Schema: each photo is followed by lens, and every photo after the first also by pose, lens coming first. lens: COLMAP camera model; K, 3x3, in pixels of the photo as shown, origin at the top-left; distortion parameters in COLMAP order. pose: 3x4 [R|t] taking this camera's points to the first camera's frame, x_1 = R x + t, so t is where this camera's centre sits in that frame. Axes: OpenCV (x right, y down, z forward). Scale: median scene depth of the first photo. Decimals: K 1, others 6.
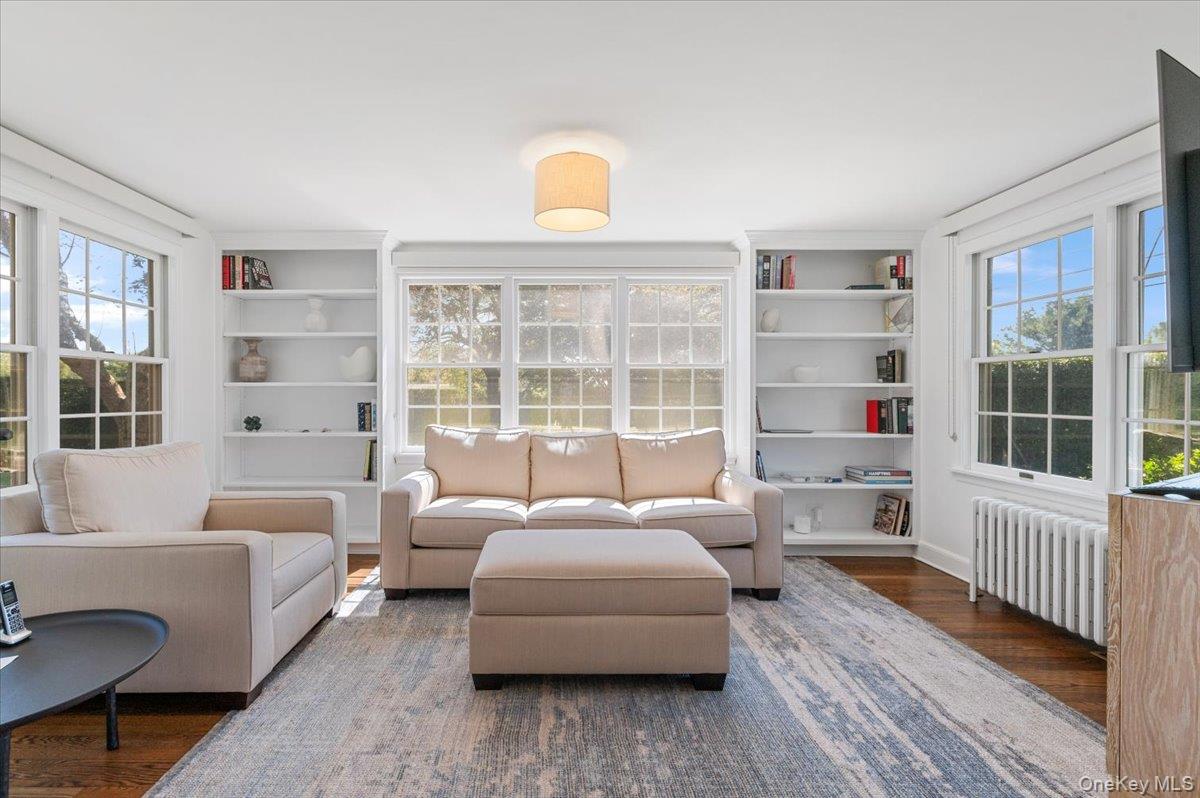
lens RADIAL K [[457.6, 0, 597.3], [0, 457.6, 393.3], [0, 0, 1]] dist [0.000647, 0.000084]
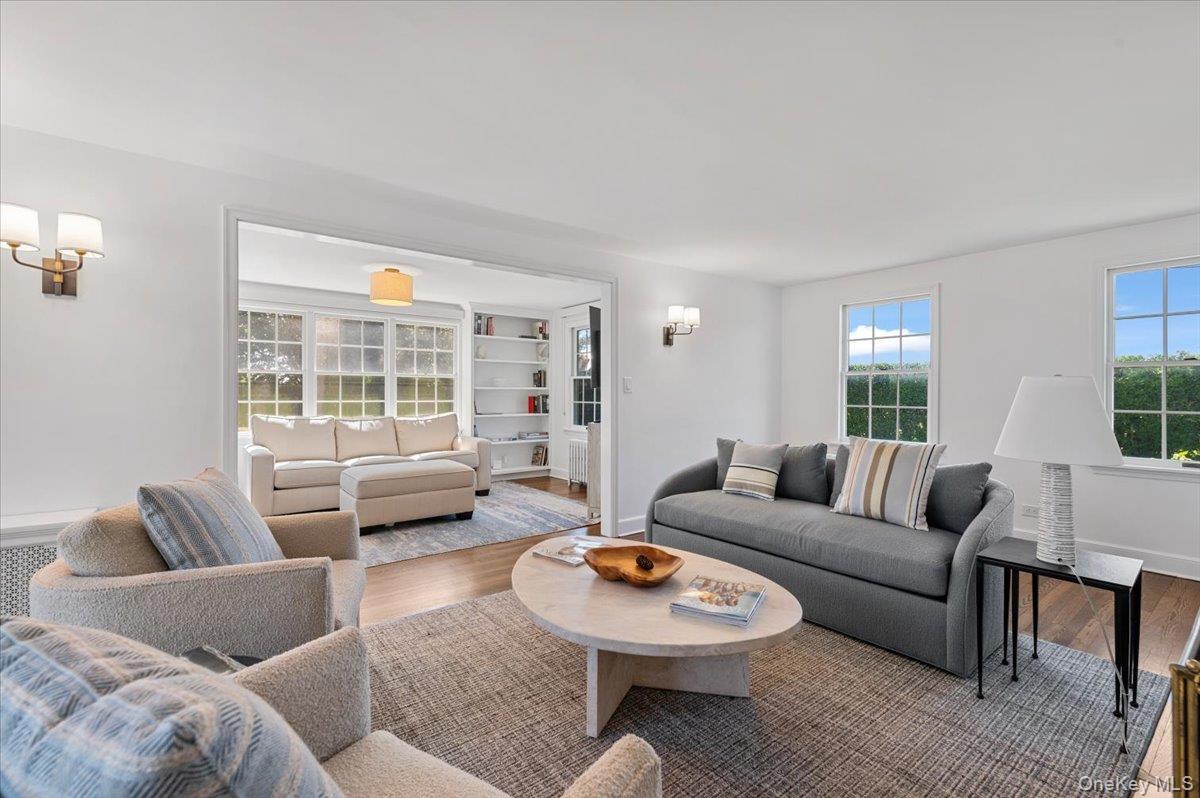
lens RADIAL K [[514.3, 0, 601.1], [0, 514.3, 400.2], [0, 0, 1]] dist [-0.000140, 0.000278]
pose [[0.794113, -0.006663, 0.607734, -0.478943], [-0.003252, 0.999879, 0.015212, -0.002569], [-0.607762, -0.014057, 0.793995, -0.896130]]
